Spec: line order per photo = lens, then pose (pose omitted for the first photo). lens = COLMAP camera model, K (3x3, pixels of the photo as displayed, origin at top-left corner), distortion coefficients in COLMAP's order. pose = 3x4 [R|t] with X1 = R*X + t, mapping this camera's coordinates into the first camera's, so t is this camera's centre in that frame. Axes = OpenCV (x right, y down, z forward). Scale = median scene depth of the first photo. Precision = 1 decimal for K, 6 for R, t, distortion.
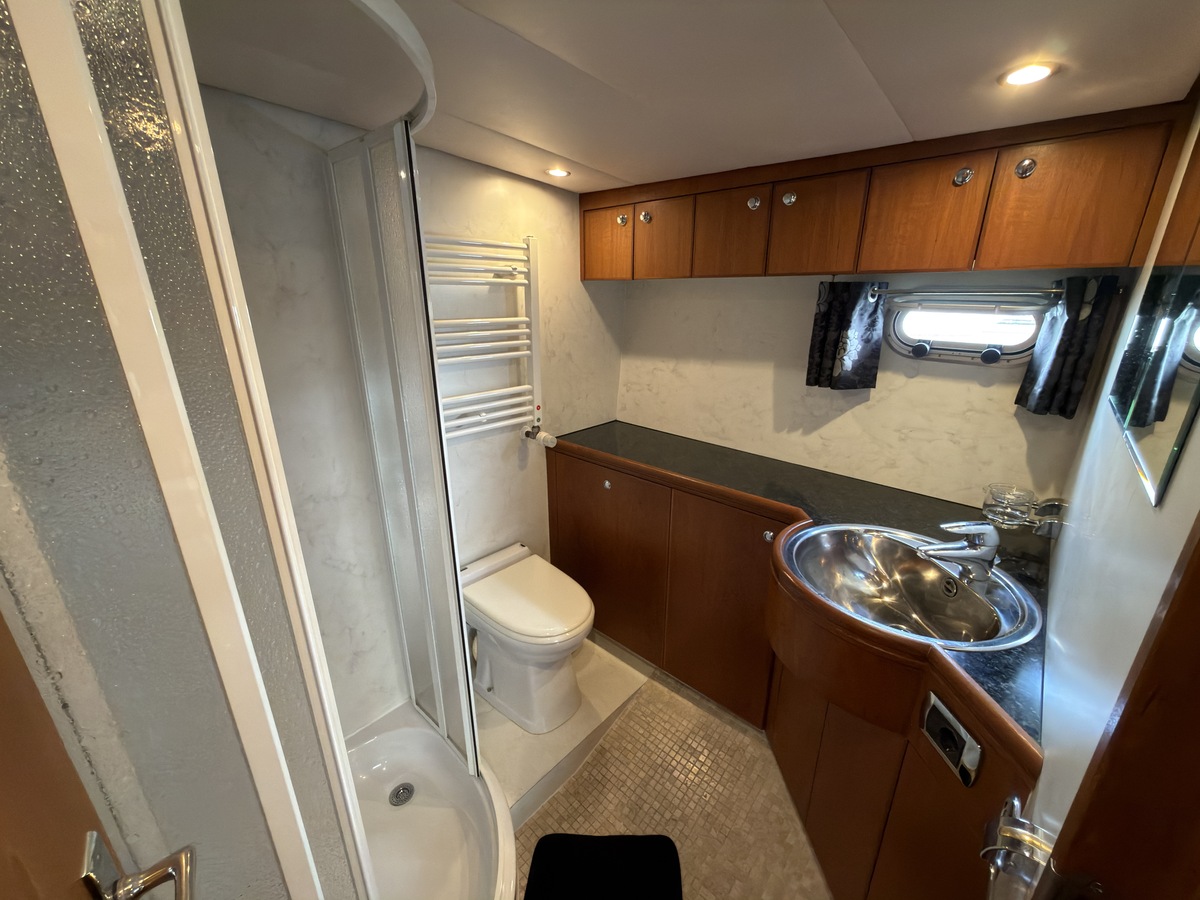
lens RADIAL K [[482.0, 0, 612.5], [0, 482.0, 450.8], [0, 0, 1]] dist [0.003369, 0.000048]
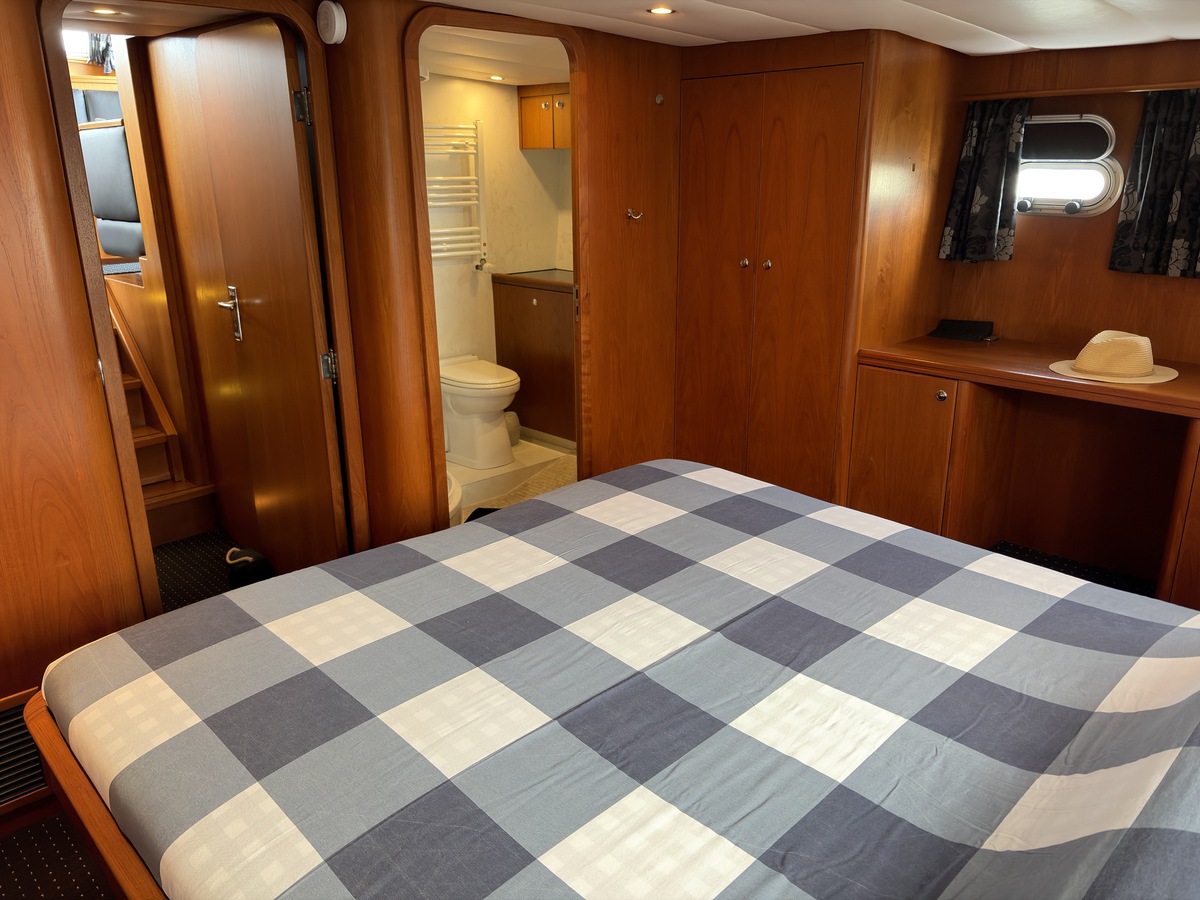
lens RADIAL K [[907.0, 0, 594.8], [0, 907.0, 445.7], [0, 0, 1]] dist [0.037553, -0.038671]
pose [[0.995505, 0.013568, -0.093736, 0.412689], [-0.015402, 0.999703, -0.018866, 0.533935], [0.093452, 0.020225, 0.995418, -1.541798]]
